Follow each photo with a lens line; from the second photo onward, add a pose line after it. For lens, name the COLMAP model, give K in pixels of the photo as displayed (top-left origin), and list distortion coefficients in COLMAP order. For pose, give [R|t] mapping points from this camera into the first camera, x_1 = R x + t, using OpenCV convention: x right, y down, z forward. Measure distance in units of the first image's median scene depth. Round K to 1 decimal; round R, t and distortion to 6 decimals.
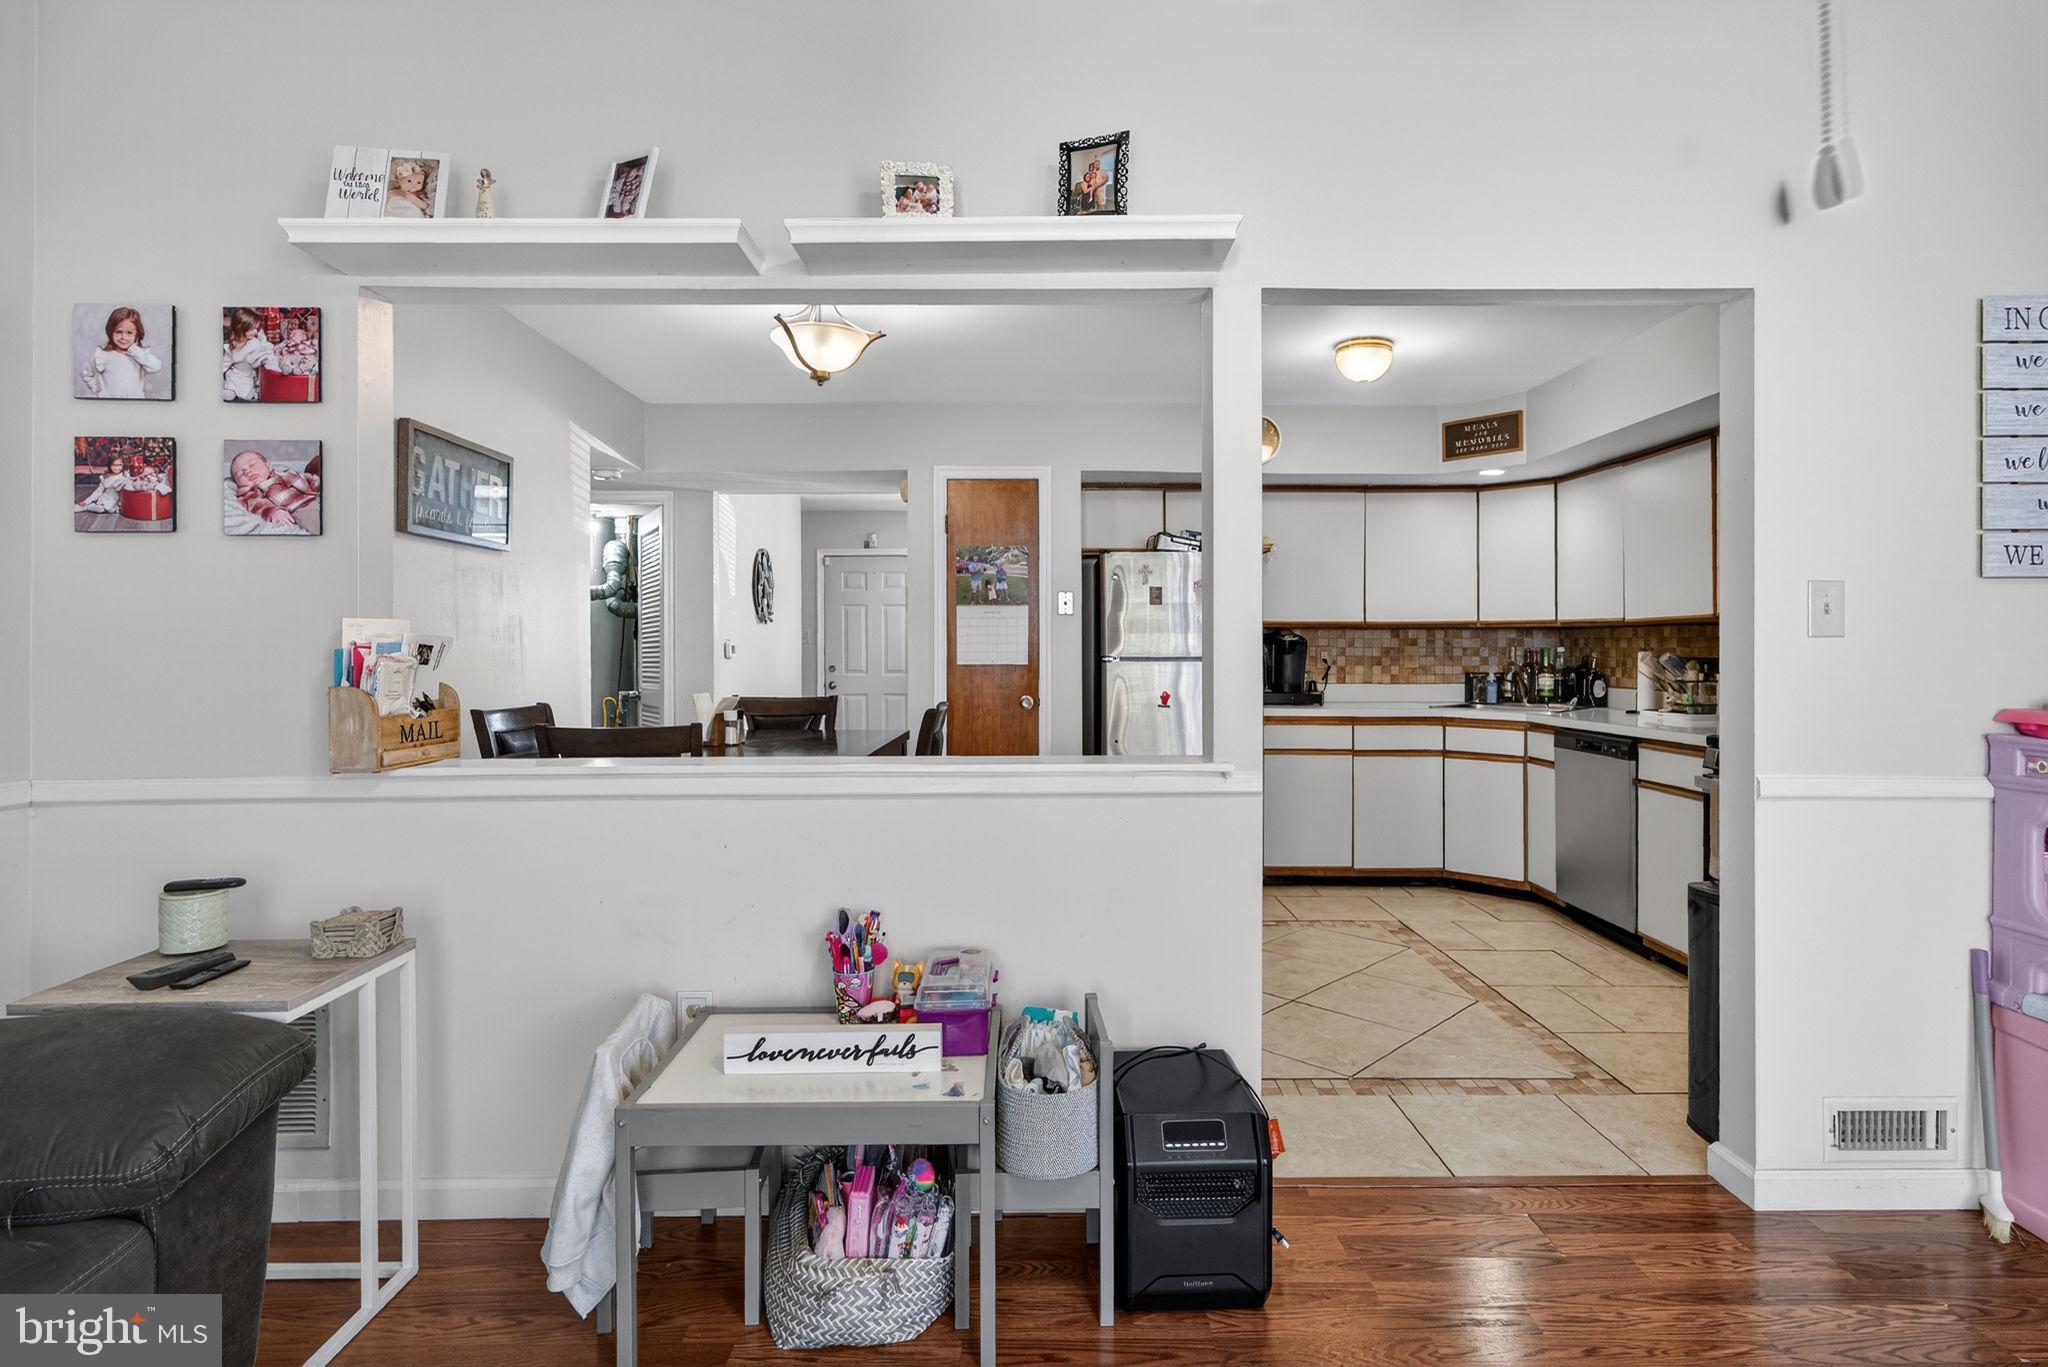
lens RADIAL K [[1034.9, 0, 1041.0], [0, 1034.9, 636.5], [0, 0, 1]] dist [-0.000439, 0.000294]
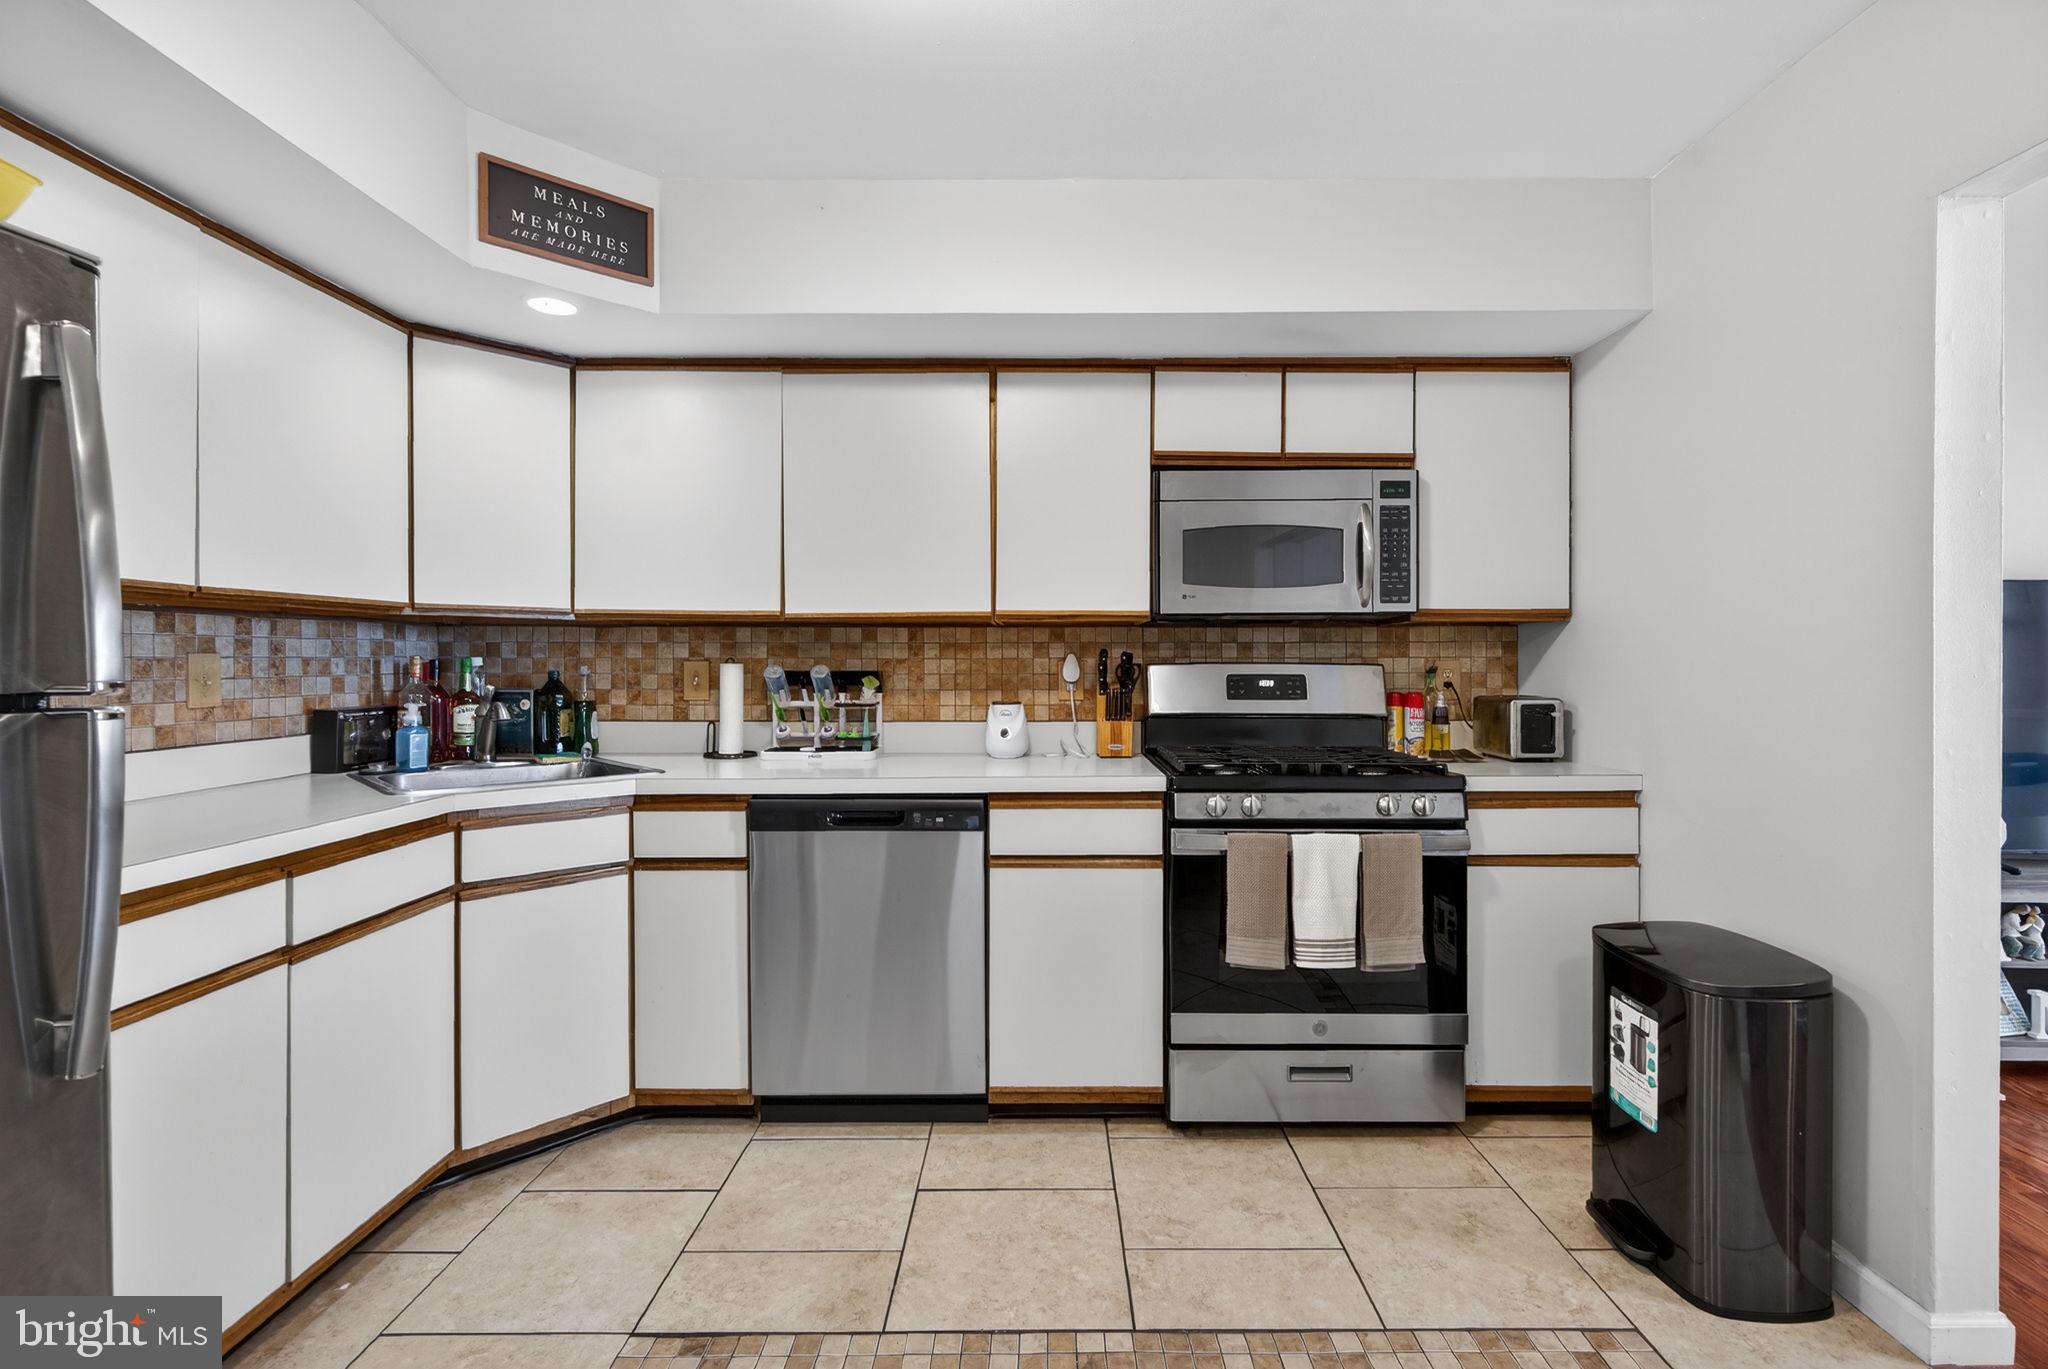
lens RADIAL K [[936.1, 0, 1043.0], [0, 936.1, 664.4], [0, 0, 1]] dist [-0.000672, -0.000031]
pose [[0.009384, -0.005690, 0.999940, -0.013521], [-0.009091, 0.999942, 0.005775, 0.009355], [-0.999915, -0.009145, 0.009332, 0.755858]]
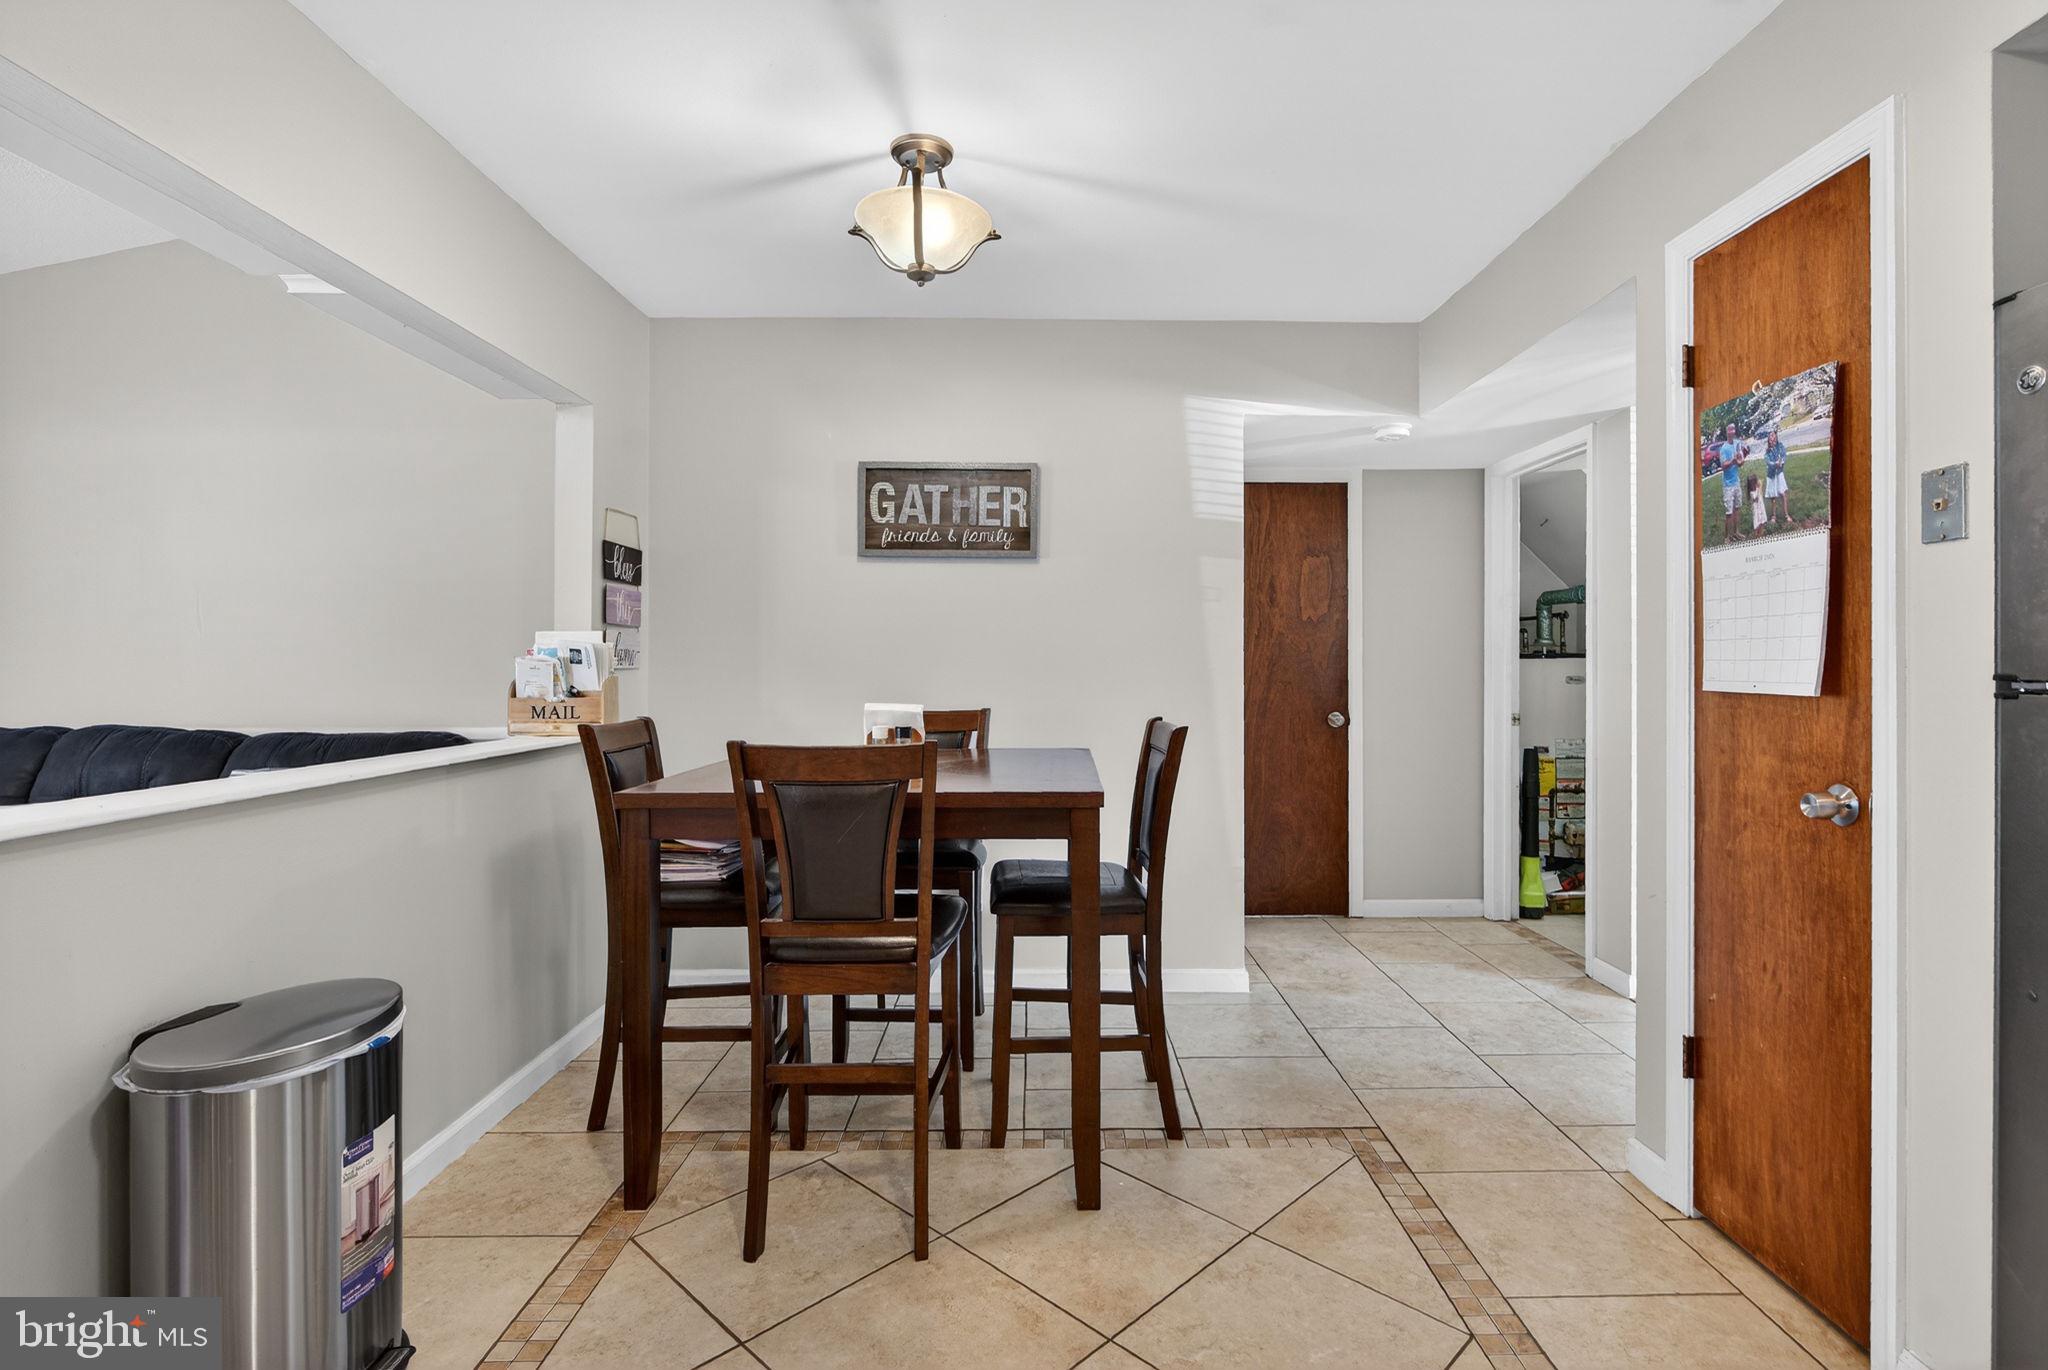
lens RADIAL K [[993.3, 0, 1037.8], [0, 993.3, 664.9], [0, 0, 1]] dist [-0.002798, -0.000623]
pose [[0.003496, 0.001113, -0.999993, 0.322716], [0.006388, 0.999979, 0.001135, 0.014170], [0.999973, -0.006392, 0.003489, 0.728412]]
